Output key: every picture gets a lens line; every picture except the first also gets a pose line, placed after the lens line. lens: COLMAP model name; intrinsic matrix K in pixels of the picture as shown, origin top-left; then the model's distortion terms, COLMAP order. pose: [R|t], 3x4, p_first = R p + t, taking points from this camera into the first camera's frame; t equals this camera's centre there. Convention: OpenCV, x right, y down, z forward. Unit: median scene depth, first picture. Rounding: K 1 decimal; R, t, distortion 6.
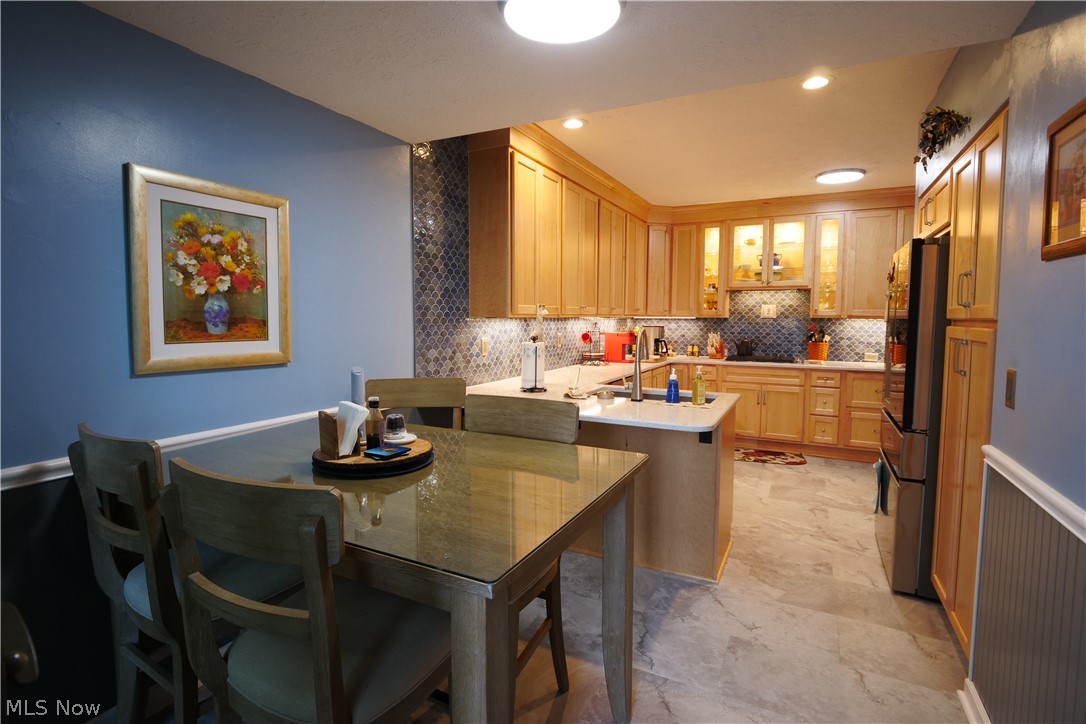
lens RADIAL K [[529.7, 0, 539.0], [0, 529.7, 348.7], [0, 0, 1]] dist [-0.013277, -0.000639]
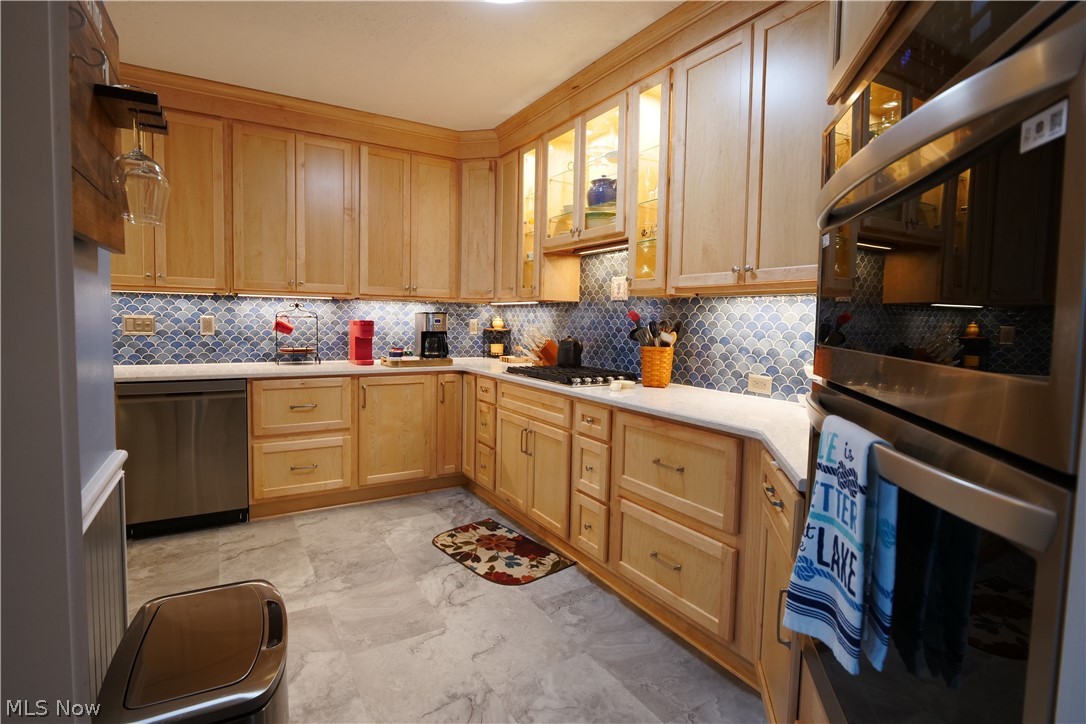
lens RADIAL K [[529.1, 0, 531.4], [0, 529.1, 350.6], [0, 0, 1]] dist [-0.011438, 0.001925]
pose [[0.849515, 0.043066, -0.525804, 0.679100], [-0.047328, 0.998865, 0.005348, -0.005286], [0.525438, 0.020342, 0.850589, 0.511399]]
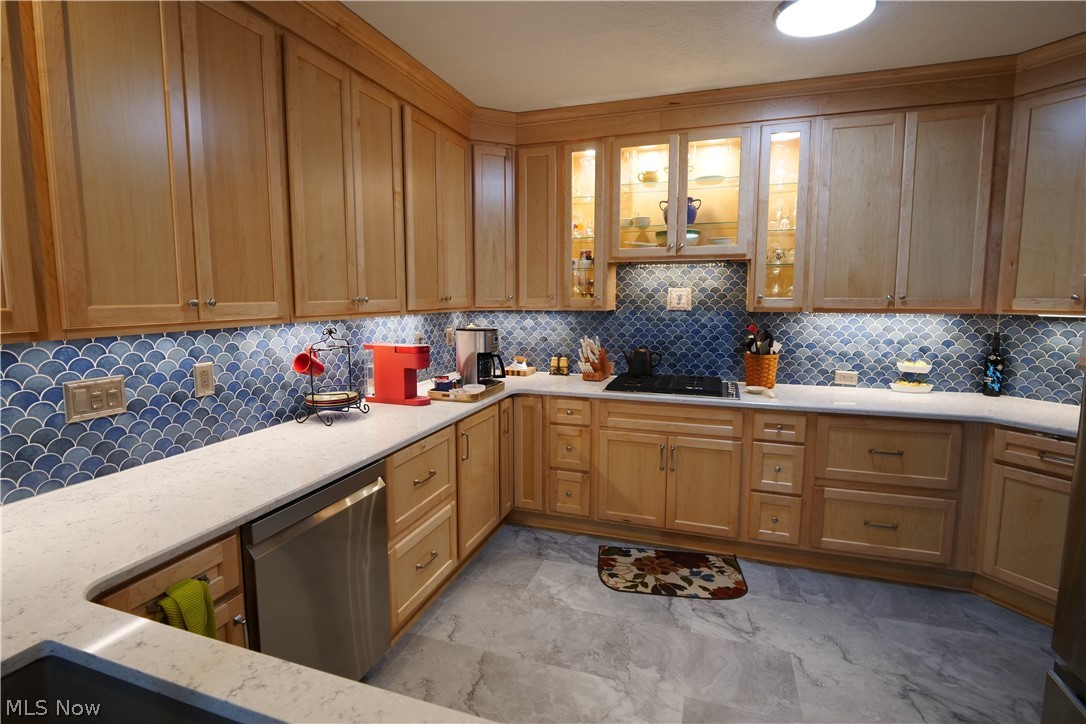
lens RADIAL K [[529.7, 0, 539.0], [0, 529.7, 348.7], [0, 0, 1]] dist [-0.013277, -0.000639]
pose [[0.989083, -0.021171, 0.145831, 0.201876], [0.014892, 0.998920, 0.044017, -0.045836], [-0.146606, -0.041365, 0.988330, 0.458599]]
